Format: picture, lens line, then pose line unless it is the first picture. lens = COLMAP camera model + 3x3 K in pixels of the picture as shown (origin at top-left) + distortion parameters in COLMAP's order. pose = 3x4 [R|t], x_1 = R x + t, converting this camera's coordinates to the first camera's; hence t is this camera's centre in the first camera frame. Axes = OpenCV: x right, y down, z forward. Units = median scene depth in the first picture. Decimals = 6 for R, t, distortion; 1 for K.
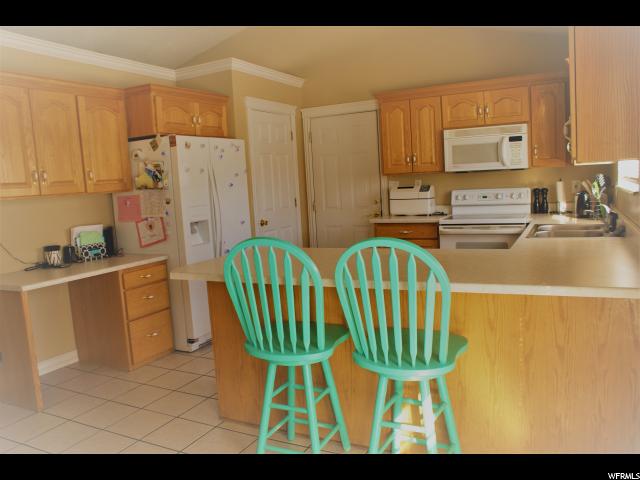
lens RADIAL K [[499.9, 0, 317.1], [0, 499.9, 240.9], [0, 0, 1]] dist [-0.162854, 0.161508]
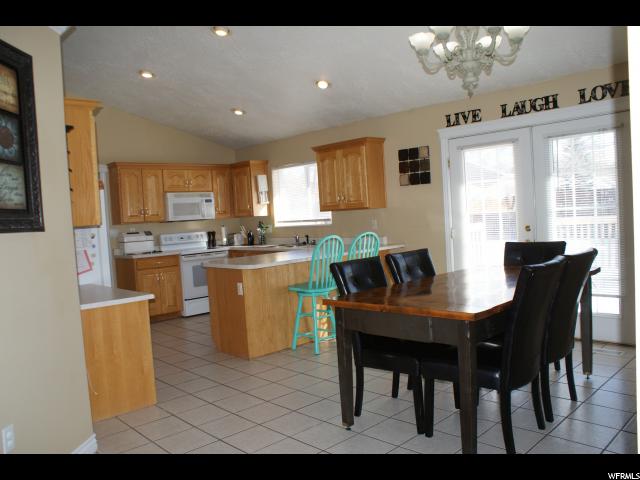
lens RADIAL K [[499.9, 0, 317.1], [0, 499.9, 240.9], [0, 0, 1]] dist [-0.162854, 0.161508]
pose [[0.315706, -0.007719, 0.948826, -1.017814], [0.153499, 0.987211, -0.043043, 0.051130], [-0.936359, 0.159233, 0.312854, 0.138316]]
